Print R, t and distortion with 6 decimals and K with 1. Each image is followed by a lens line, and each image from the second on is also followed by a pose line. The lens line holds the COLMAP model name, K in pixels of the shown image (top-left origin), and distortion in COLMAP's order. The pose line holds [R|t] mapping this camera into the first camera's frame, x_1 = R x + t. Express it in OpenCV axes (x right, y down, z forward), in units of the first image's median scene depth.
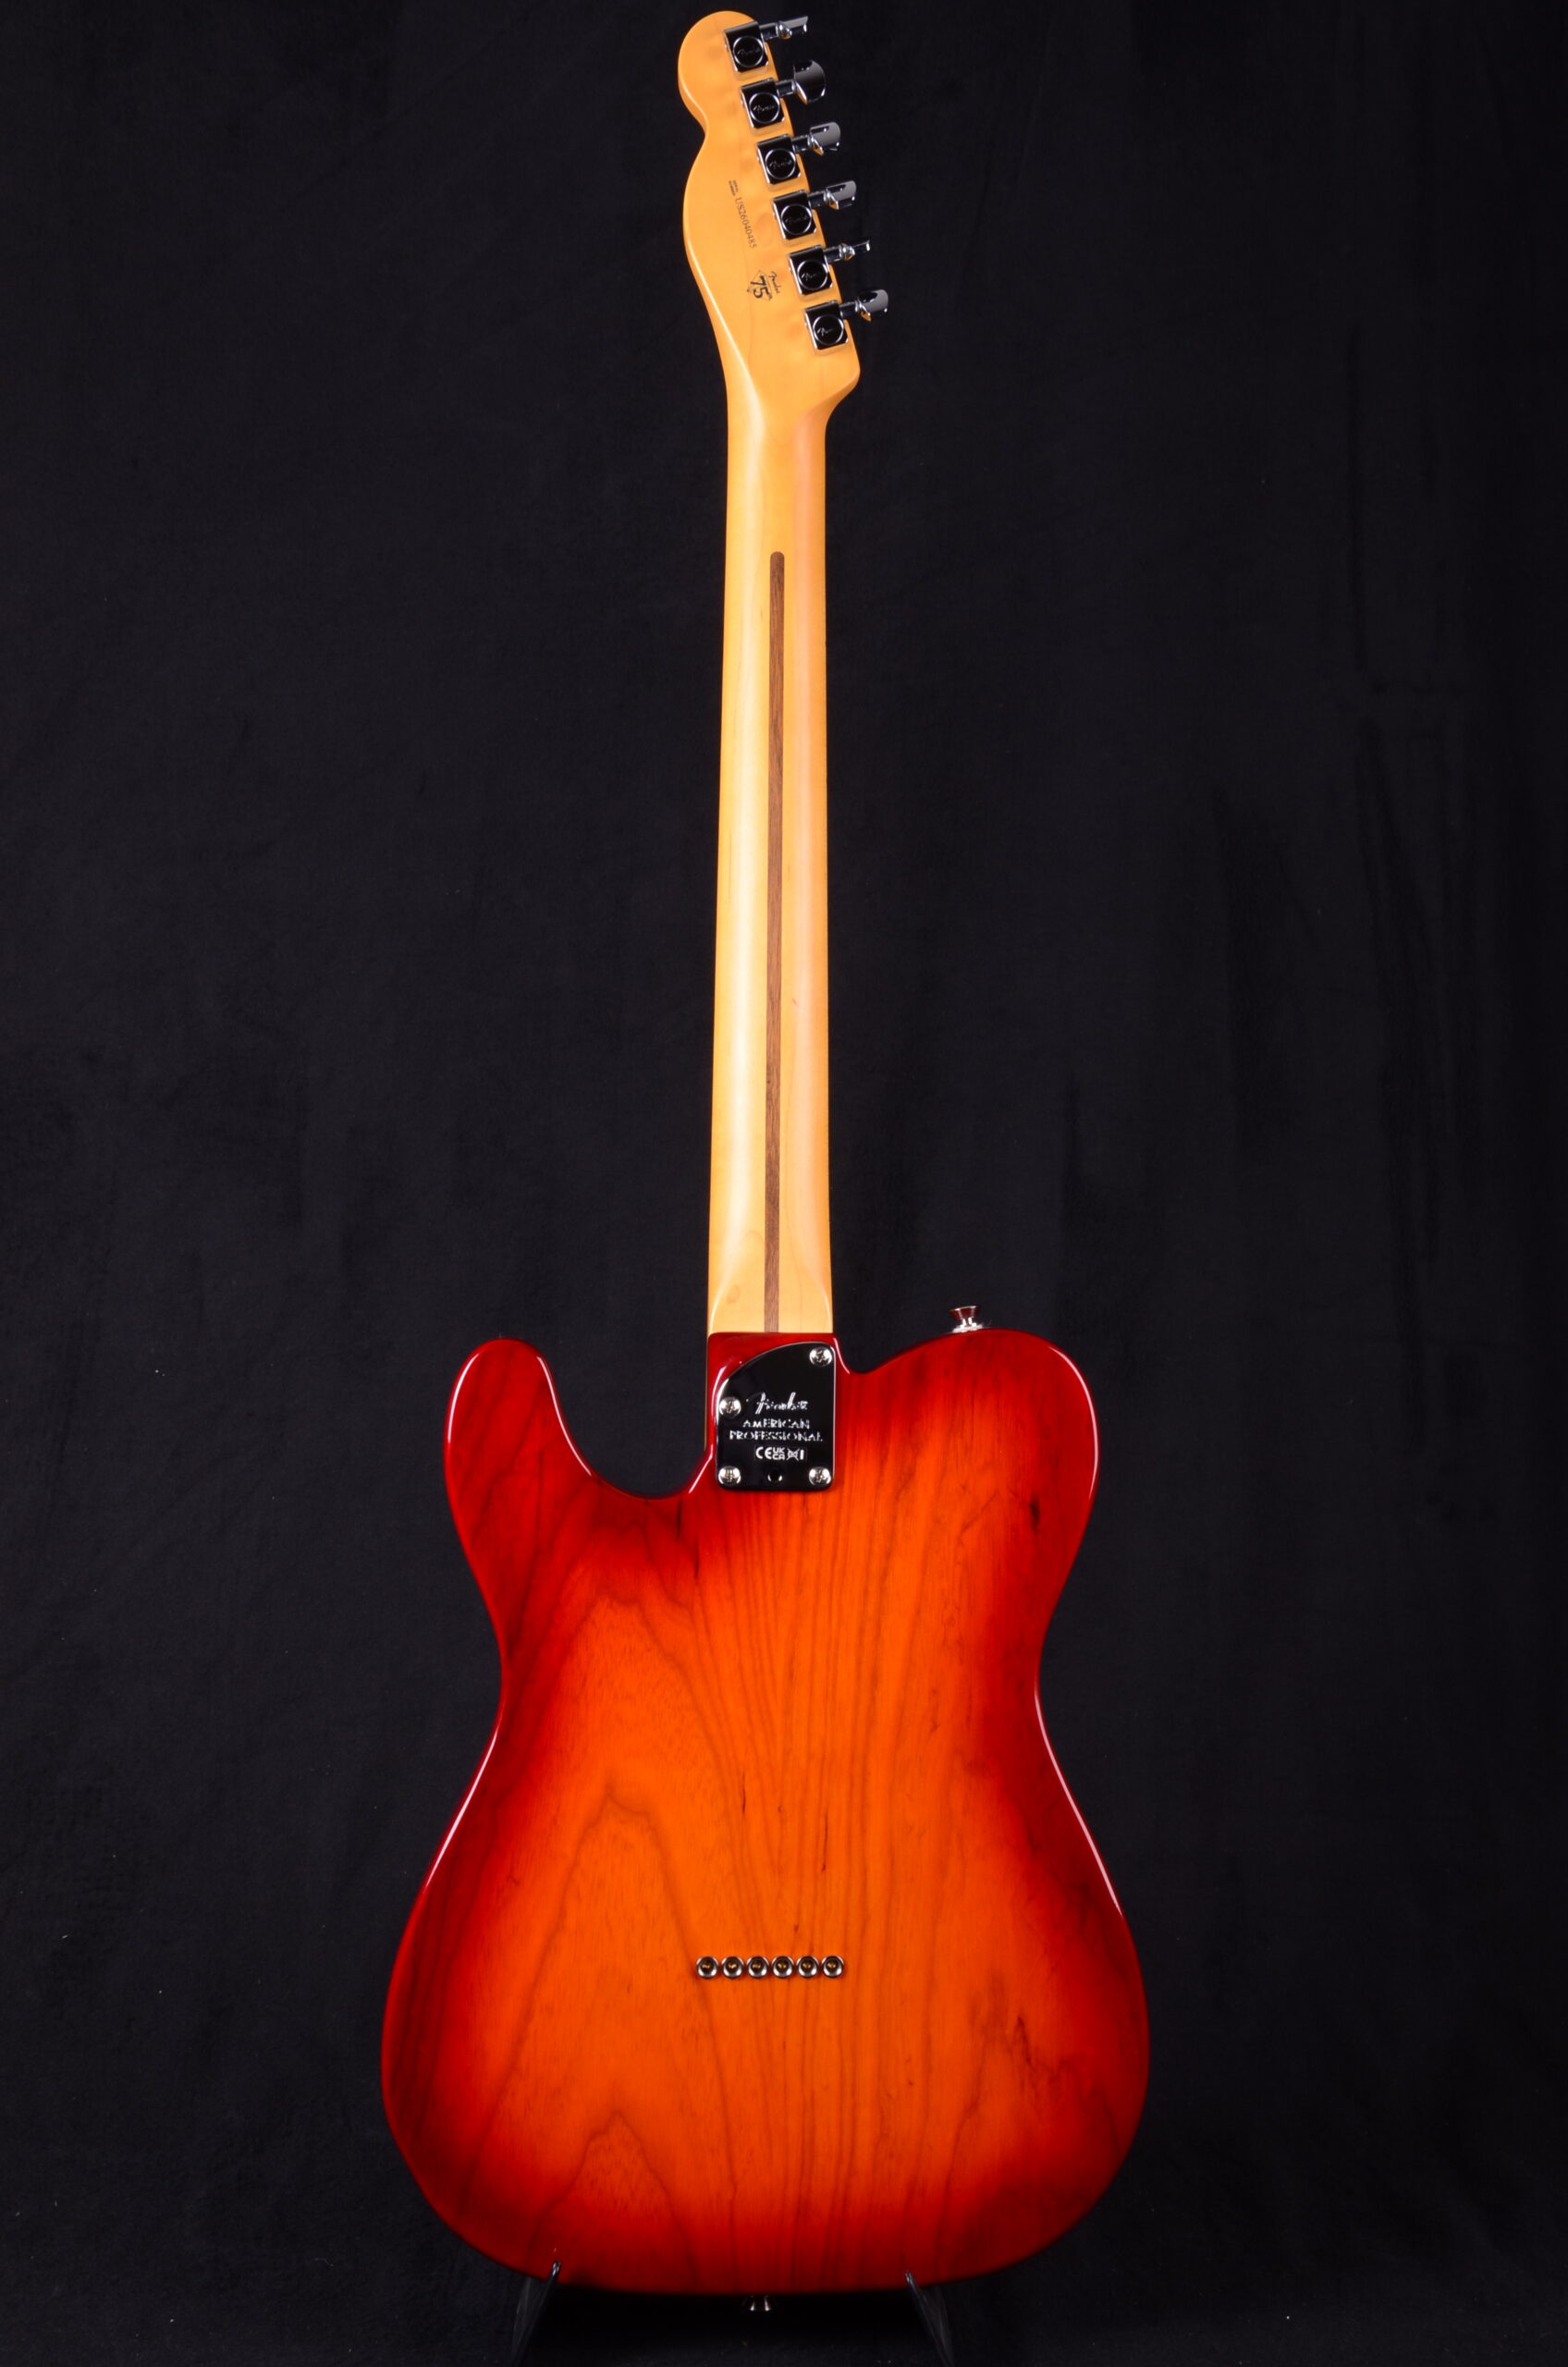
lens RADIAL K [[3175.4, 0, 782.0], [0, 3175.4, 1217.5], [0, 0, 1]] dist [0.124155, 0.000000]
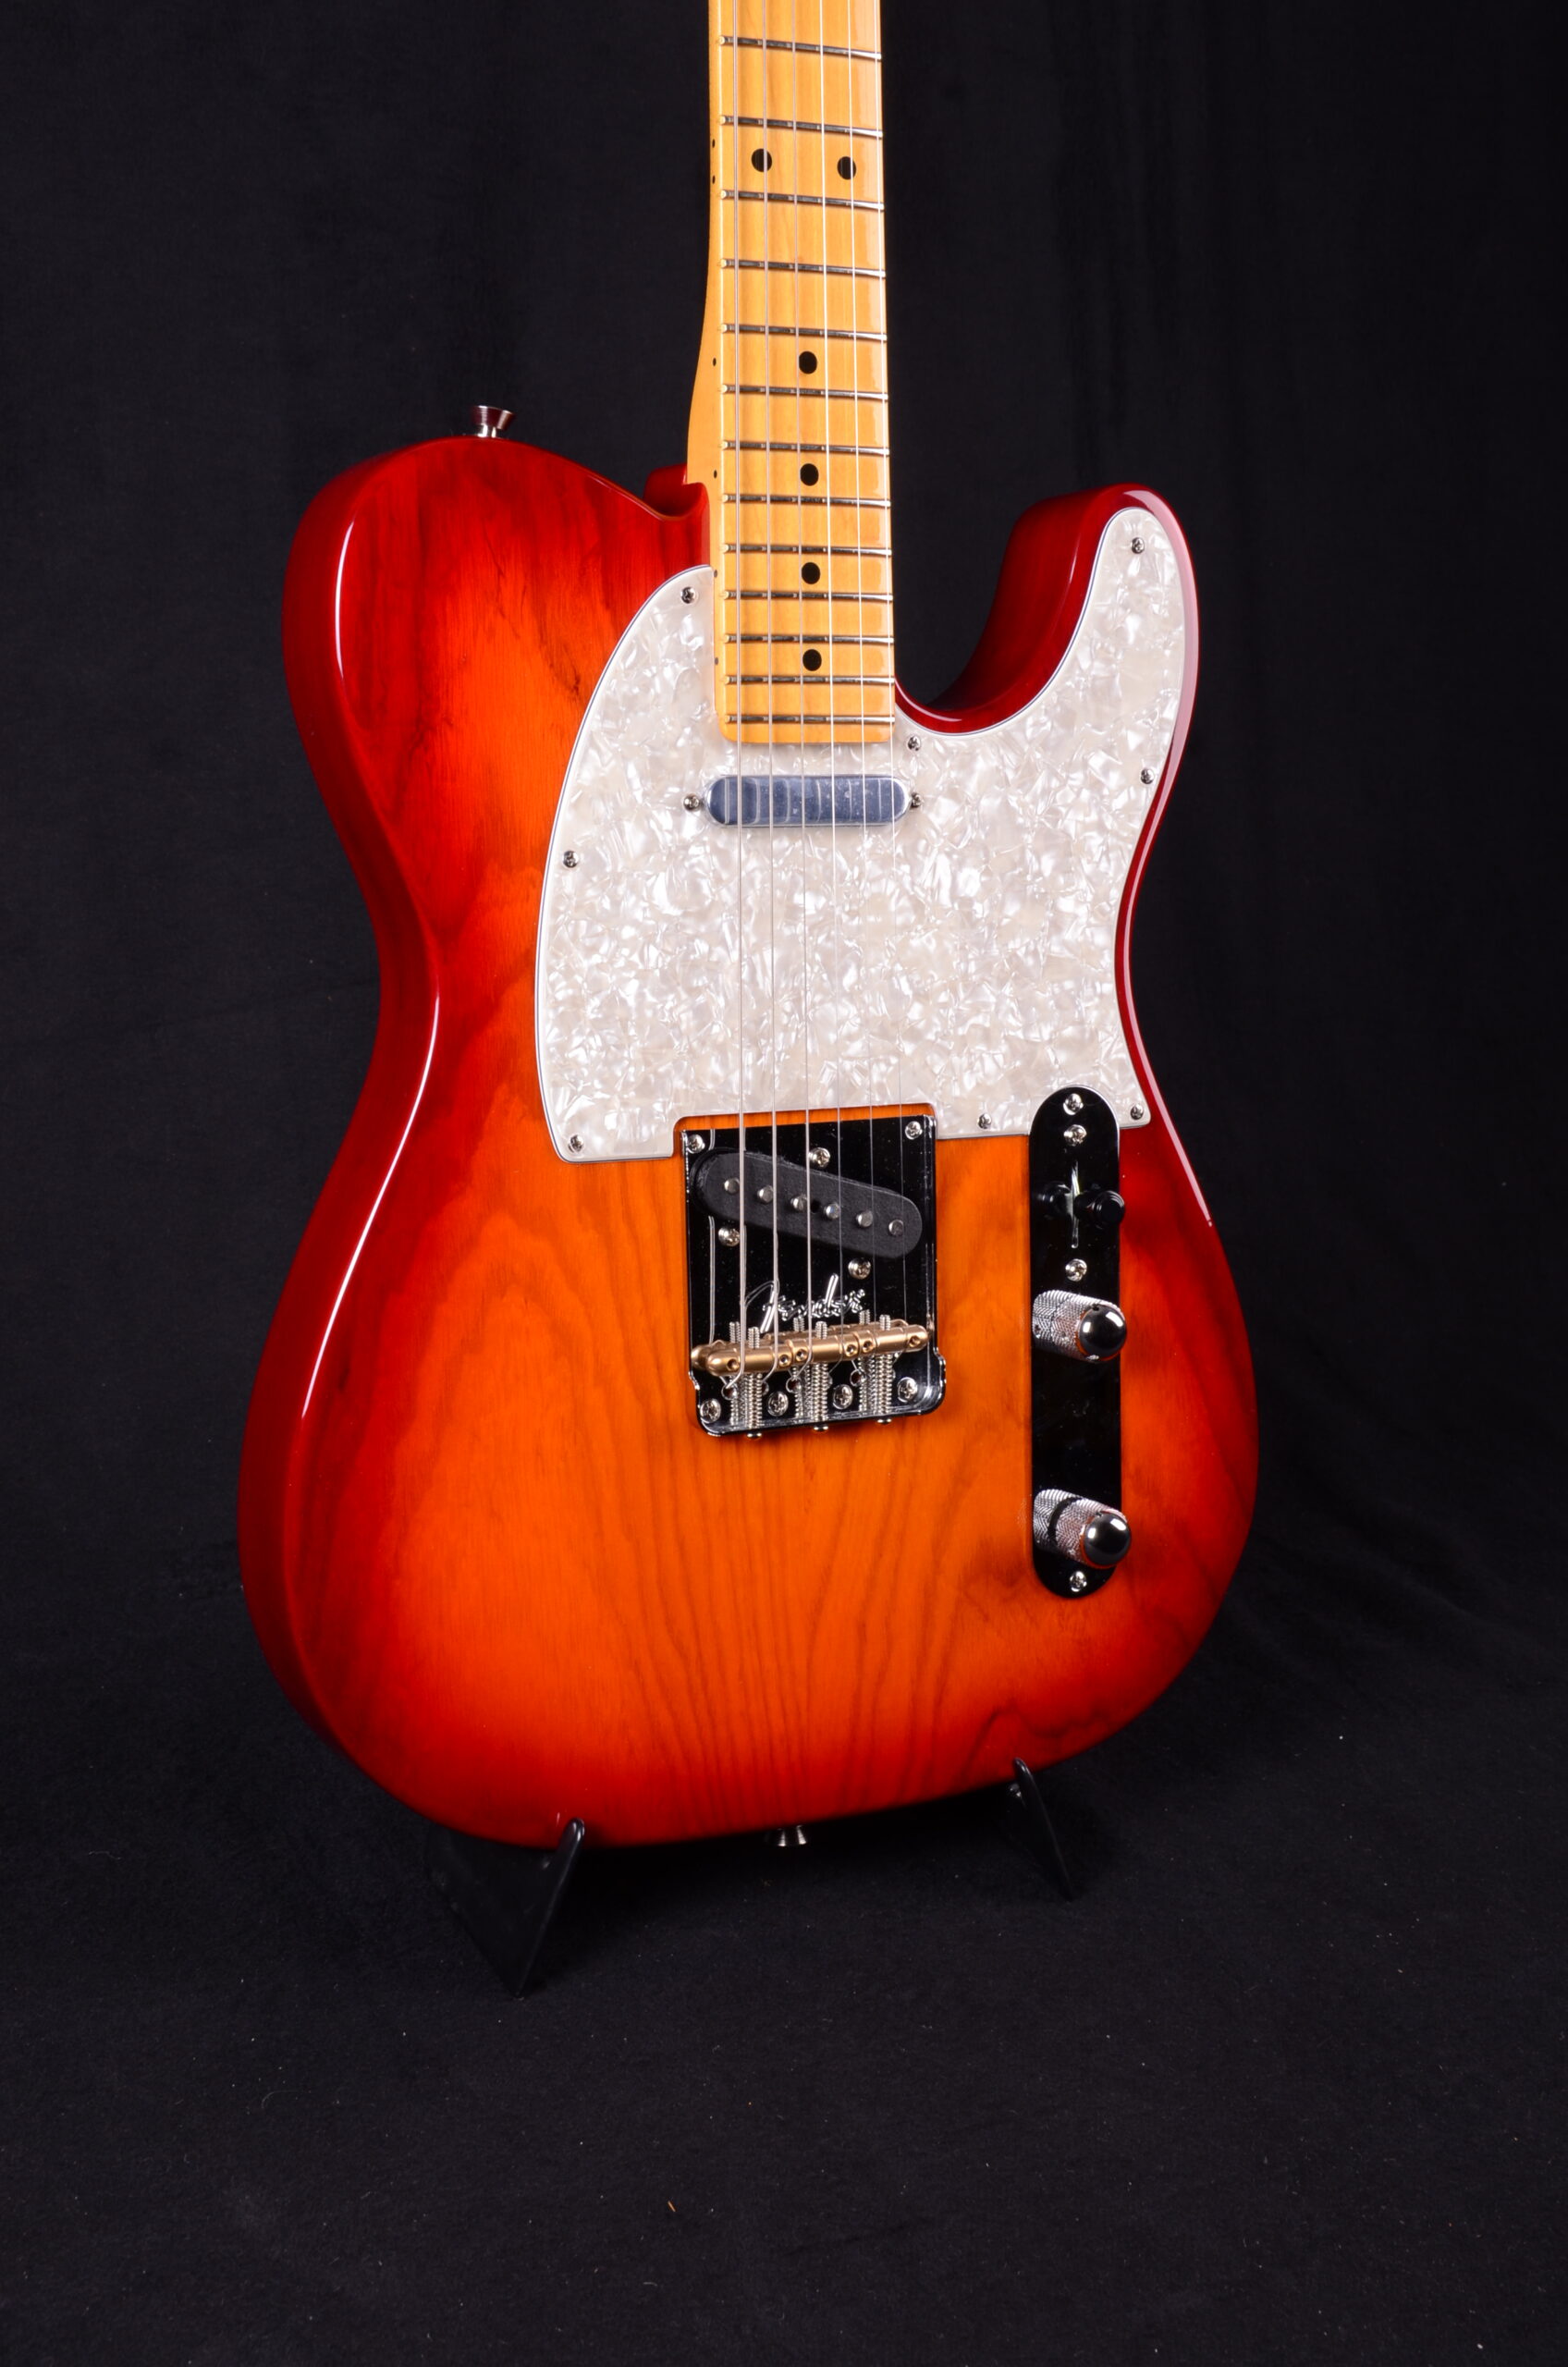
lens RADIAL K [[3251.9, 0, 808.2], [0, 3251.9, 1235.3], [0, 0, 1]] dist [0.081307, 0.000000]
pose [[0.916127, -0.076541, 0.393514, -0.285309], [-0.012752, 0.975543, 0.219437, 0.045852], [-0.400686, -0.206050, 0.892745, 0.375219]]
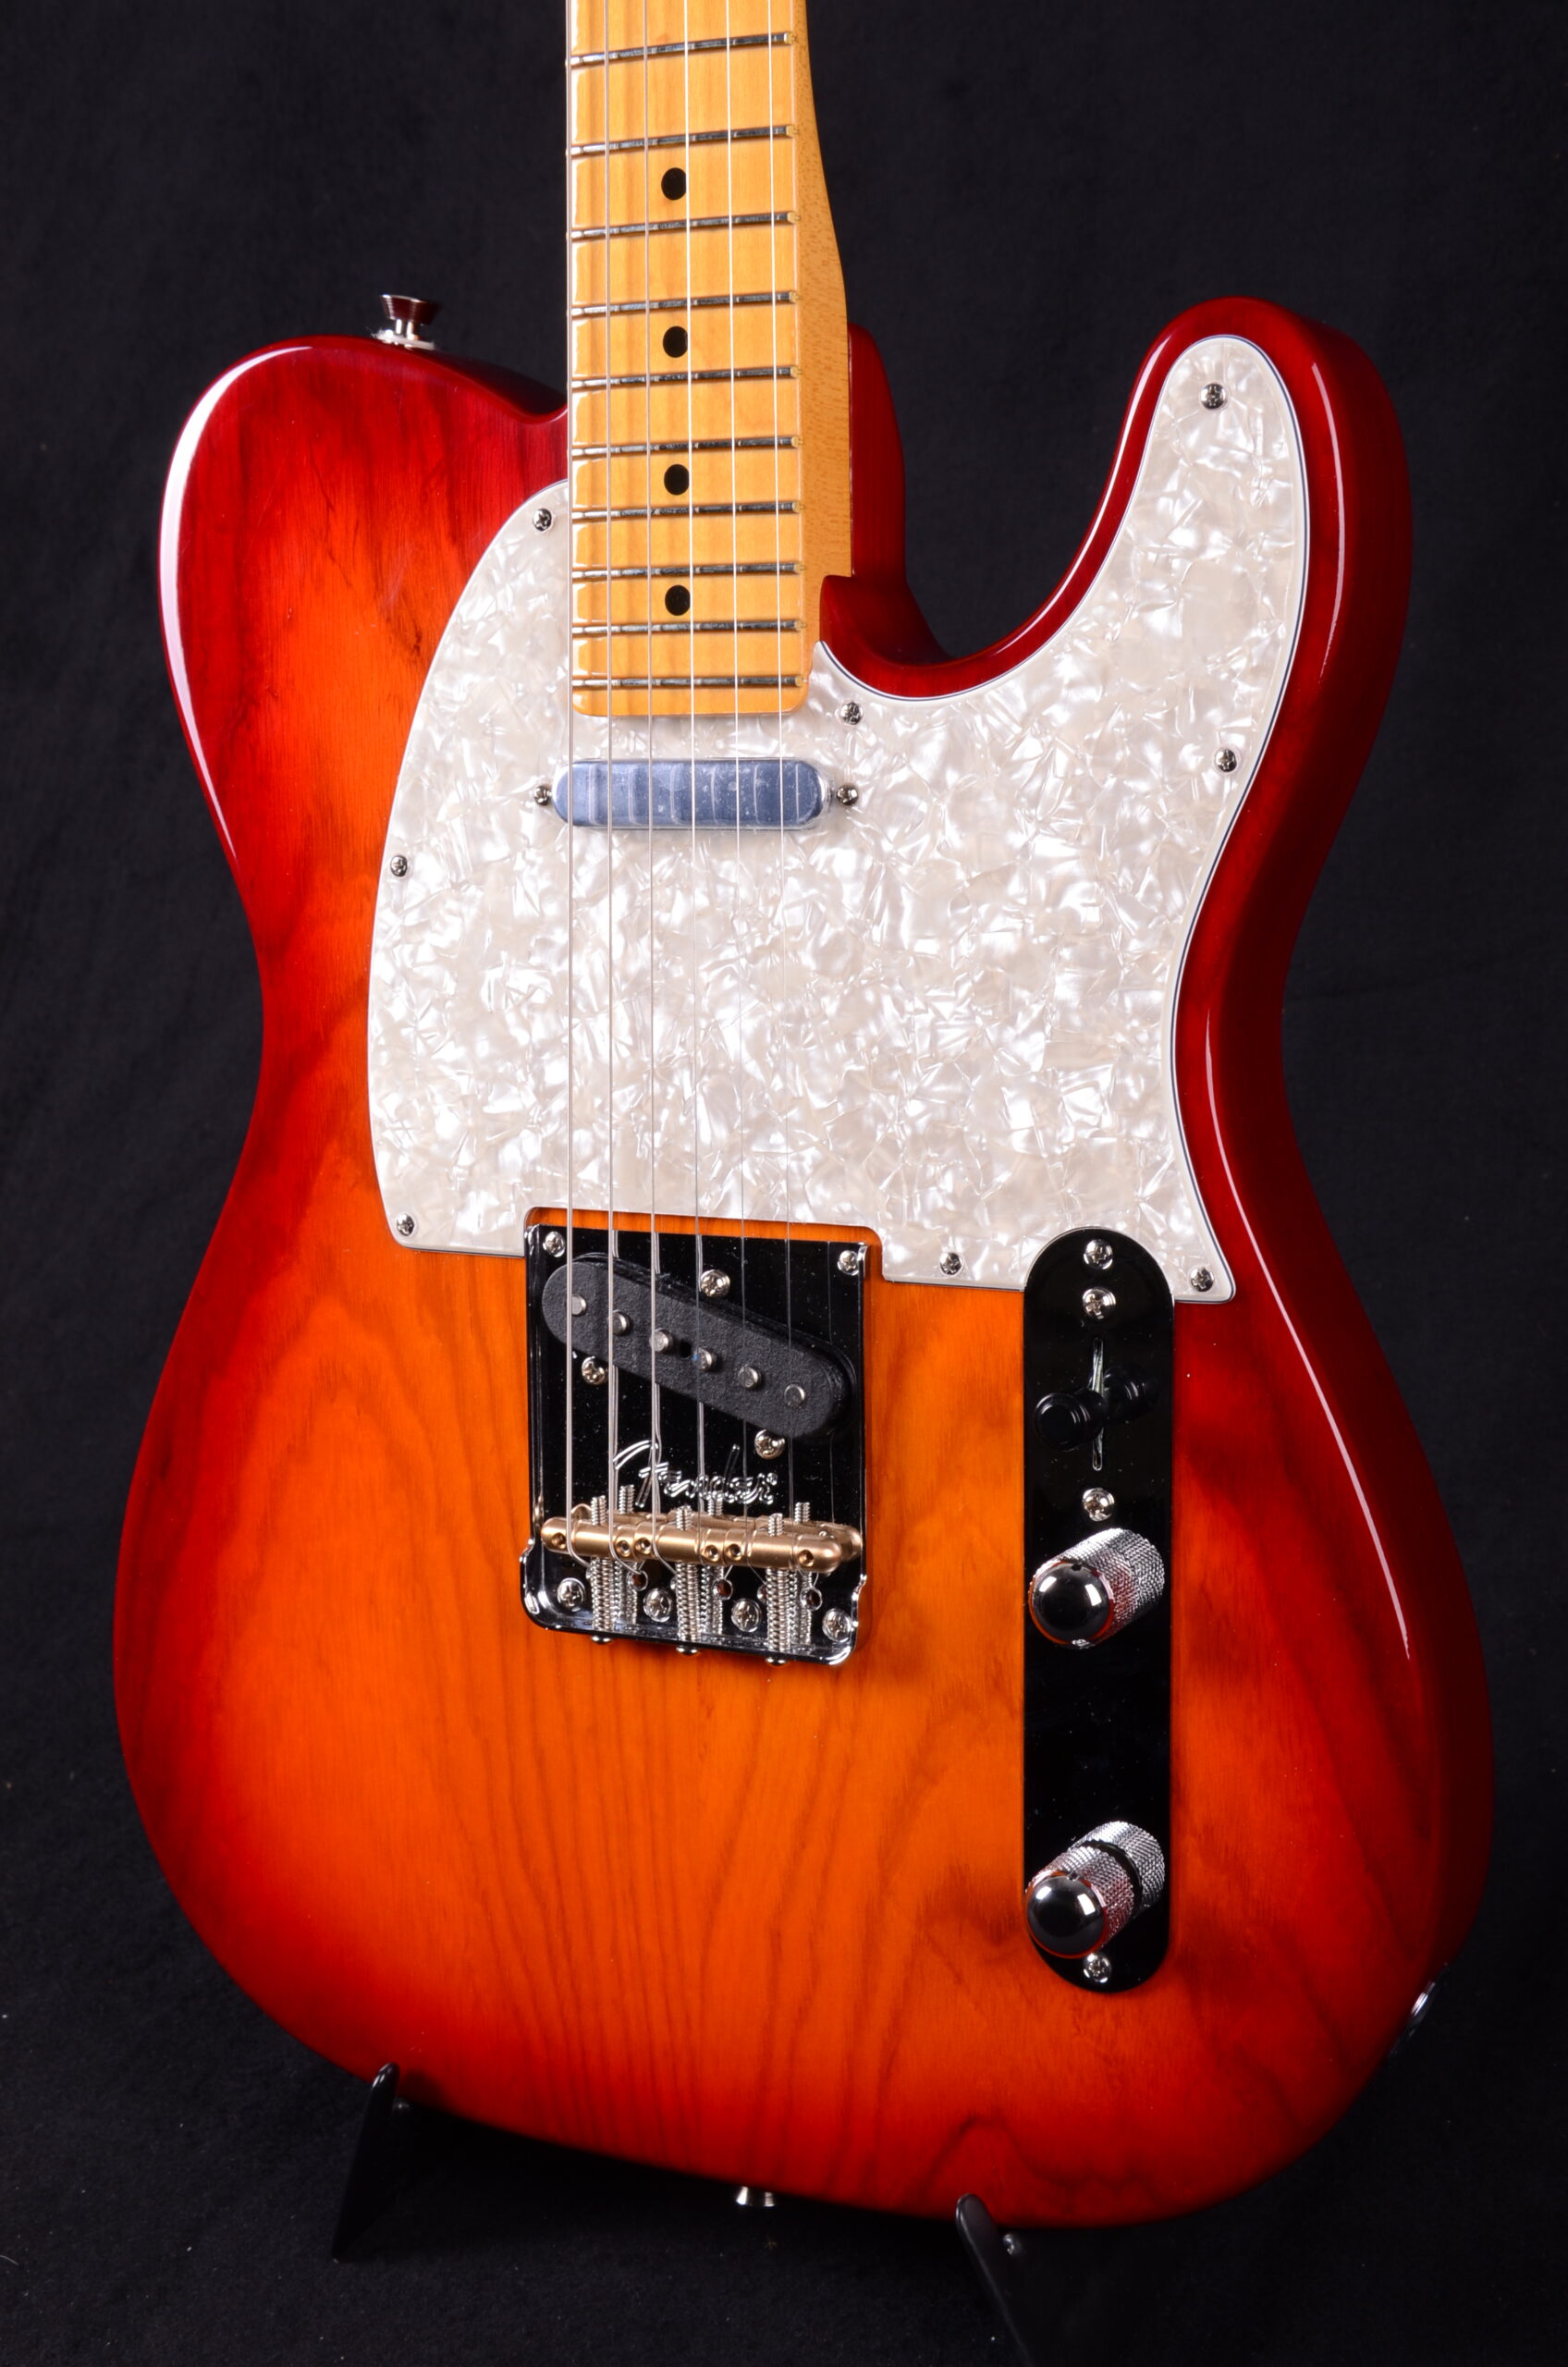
lens RADIAL K [[3382.2, 0, 765.6], [0, 3382.2, 1220.3], [0, 0, 1]] dist [0.093889, 0.000000]
pose [[0.865331, 0.045700, -0.499114, 0.269226], [0.069648, 0.975208, 0.210043, 0.062870], [0.496339, -0.216518, 0.840695, 0.564655]]
